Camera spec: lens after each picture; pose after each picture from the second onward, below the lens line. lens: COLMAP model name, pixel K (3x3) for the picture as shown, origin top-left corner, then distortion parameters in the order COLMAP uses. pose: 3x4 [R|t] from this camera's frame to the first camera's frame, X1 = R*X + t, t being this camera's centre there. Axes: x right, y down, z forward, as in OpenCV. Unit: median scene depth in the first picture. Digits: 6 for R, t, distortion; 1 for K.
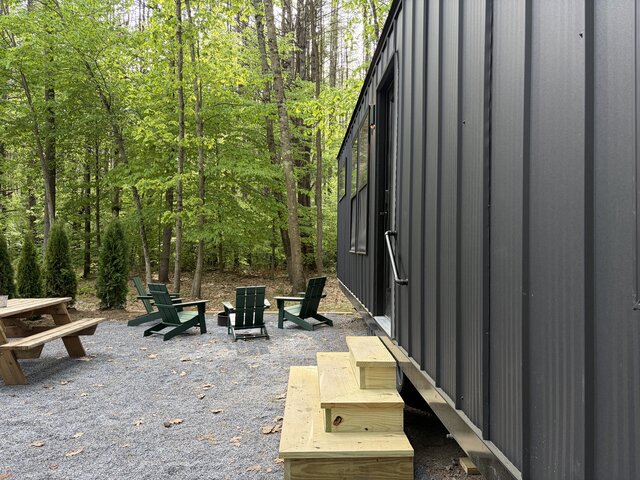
lens RADIAL K [[481.3, 0, 321.9], [0, 481.3, 239.5], [0, 0, 1]] dist [-0.004108, -0.002268]
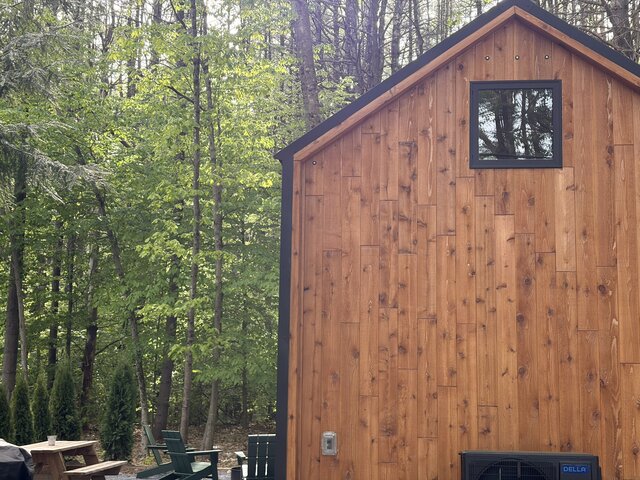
lens RADIAL K [[973.3, 0, 318.8], [0, 973.3, 239.8], [0, 0, 1]] dist [0.112097, 0.000000]
pose [[0.989981, -0.005835, -0.141079, 0.202784], [-0.012576, 0.991531, -0.129258, -0.034405], [0.140639, 0.129738, 0.981524, -0.816749]]
